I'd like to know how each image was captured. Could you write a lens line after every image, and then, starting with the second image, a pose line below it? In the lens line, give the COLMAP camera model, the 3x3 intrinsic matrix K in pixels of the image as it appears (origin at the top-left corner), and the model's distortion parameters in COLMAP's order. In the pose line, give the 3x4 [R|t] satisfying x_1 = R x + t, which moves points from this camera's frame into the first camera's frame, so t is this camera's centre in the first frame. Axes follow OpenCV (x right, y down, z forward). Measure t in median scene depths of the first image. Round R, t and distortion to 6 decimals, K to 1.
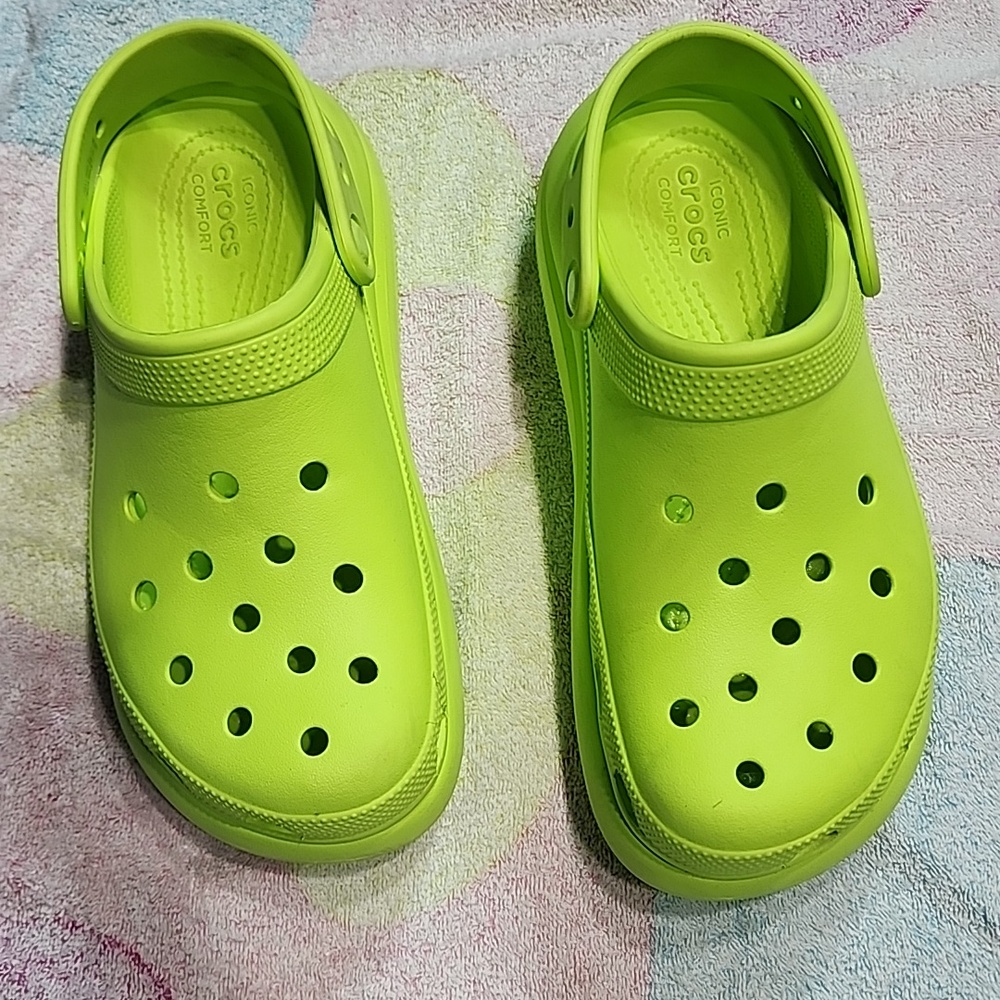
lens RADIAL K [[1436.6, 0, 471.5], [0, 1436.6, 540.3], [0, 0, 1]] dist [0.144312, -0.424522]
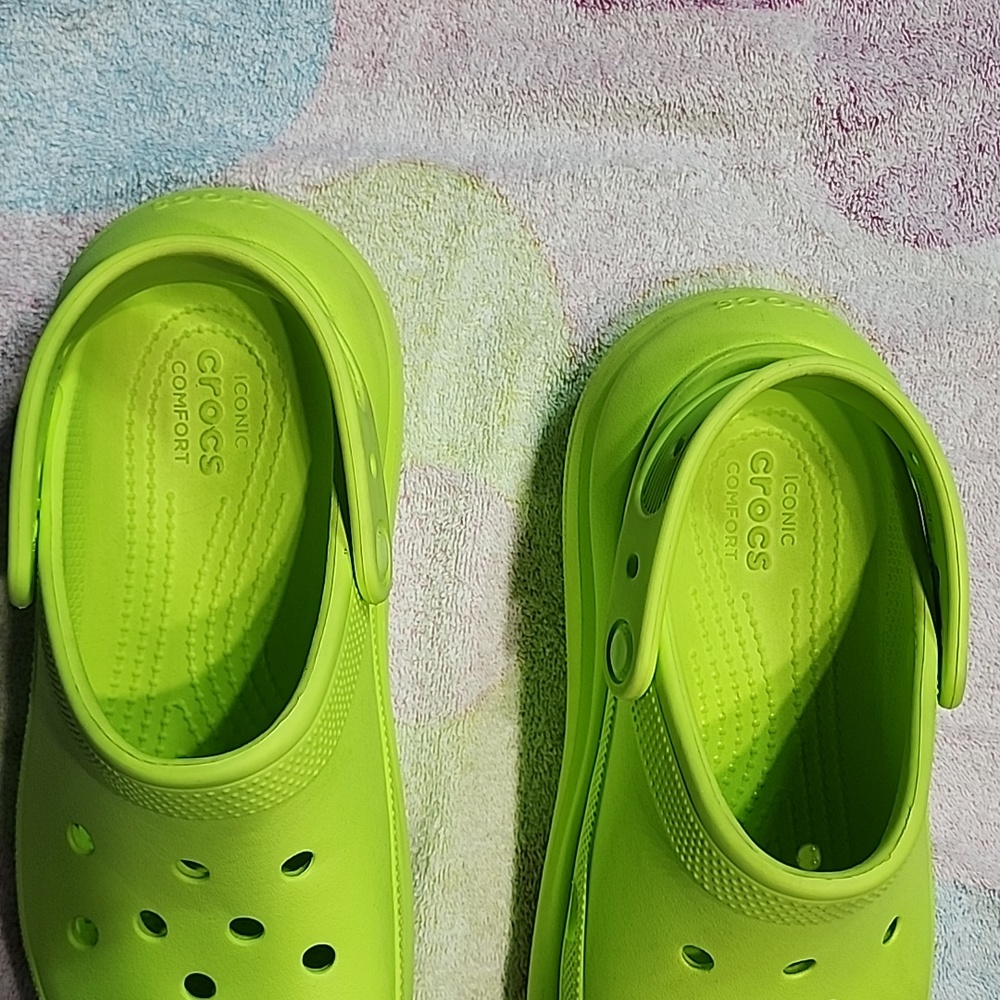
lens RADIAL K [[1436.6, 0, 471.5], [0, 1436.6, 540.3], [0, 0, 1]] dist [0.144312, -0.424522]
pose [[0.981490, 0.126352, 0.143921, -0.125493], [-0.165733, 0.936950, 0.307664, -0.409604], [-0.095973, -0.325821, 0.940548, 0.186513]]
